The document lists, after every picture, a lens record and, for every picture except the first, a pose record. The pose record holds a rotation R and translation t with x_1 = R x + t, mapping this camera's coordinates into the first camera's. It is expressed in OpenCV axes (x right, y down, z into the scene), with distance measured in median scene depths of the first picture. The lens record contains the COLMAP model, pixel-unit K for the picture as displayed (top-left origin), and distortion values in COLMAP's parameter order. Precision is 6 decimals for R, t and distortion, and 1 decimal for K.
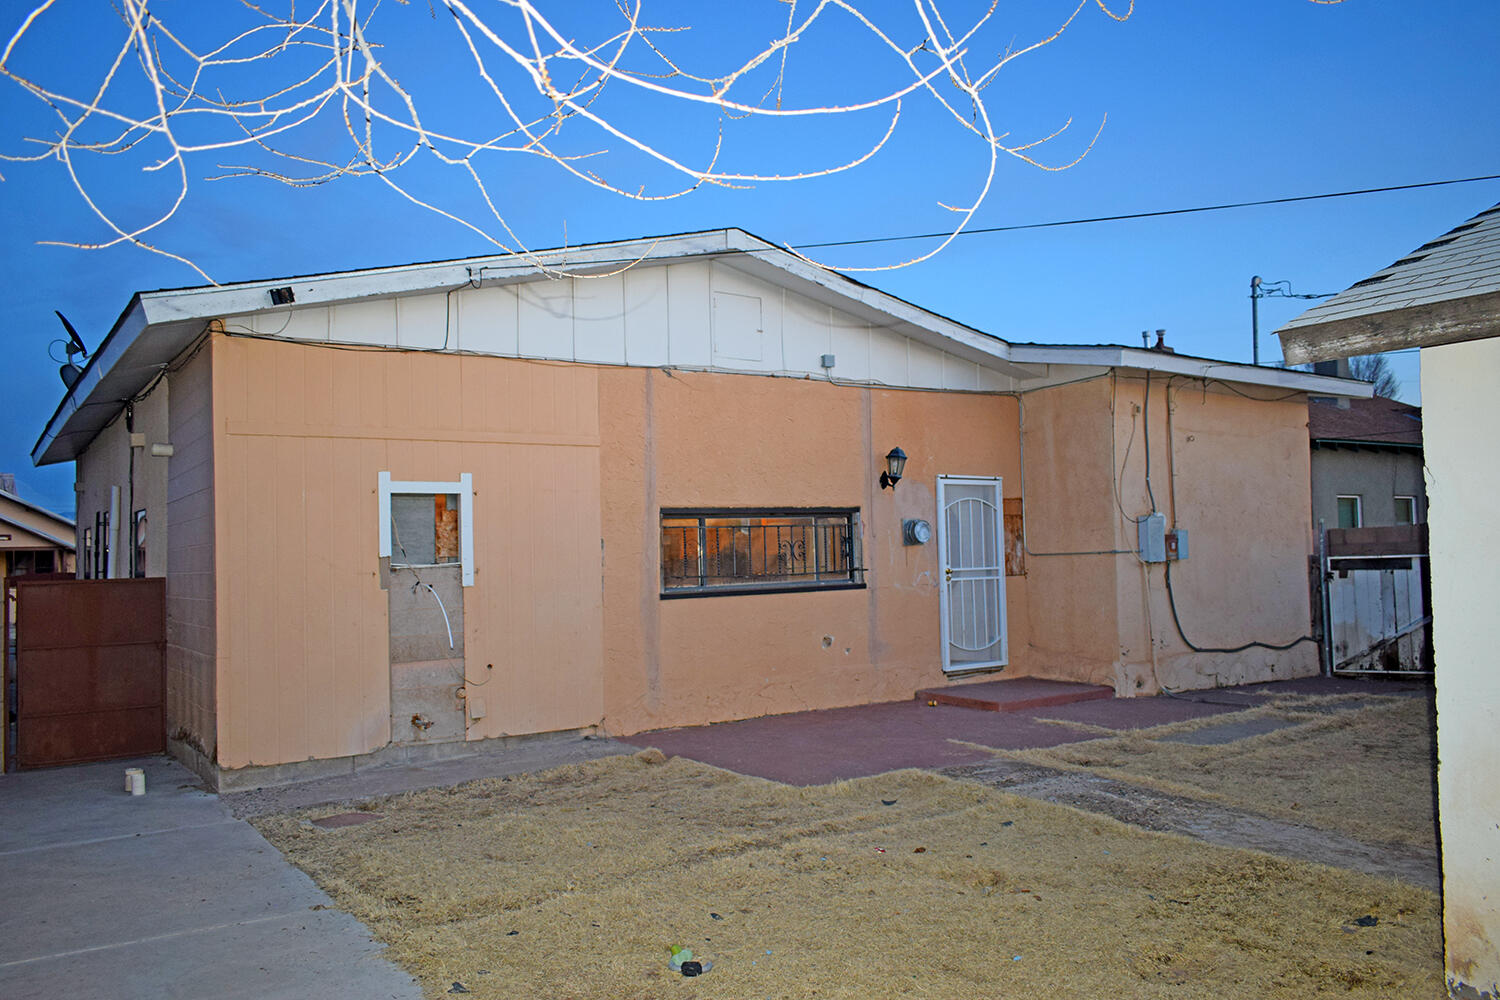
lens RADIAL K [[1153.8, 0, 754.3], [0, 1153.8, 500.8], [0, 0, 1]] dist [-0.024485, 0.013839]
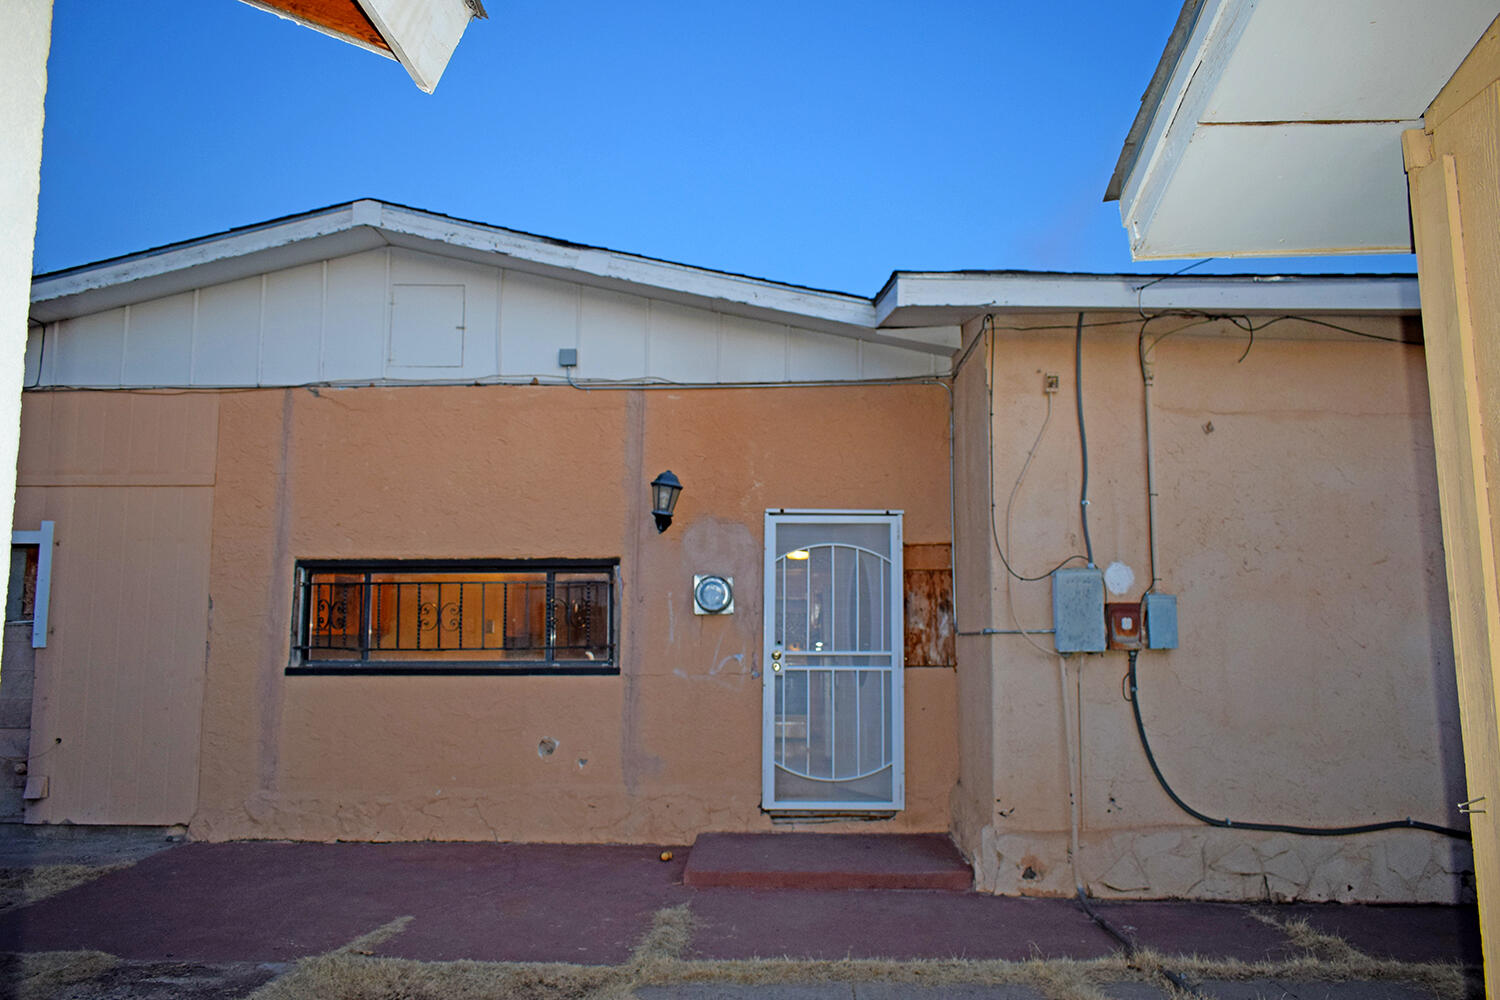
lens RADIAL K [[1153.8, 0, 749.3], [0, 1153.8, 497.2], [0, 0, 1]] dist [-0.024485, 0.013839]
pose [[0.809657, -0.043274, -0.585306, 0.570577], [0.004856, 0.997738, -0.067050, 0.015964], [0.586883, 0.051446, 0.808035, 0.476483]]
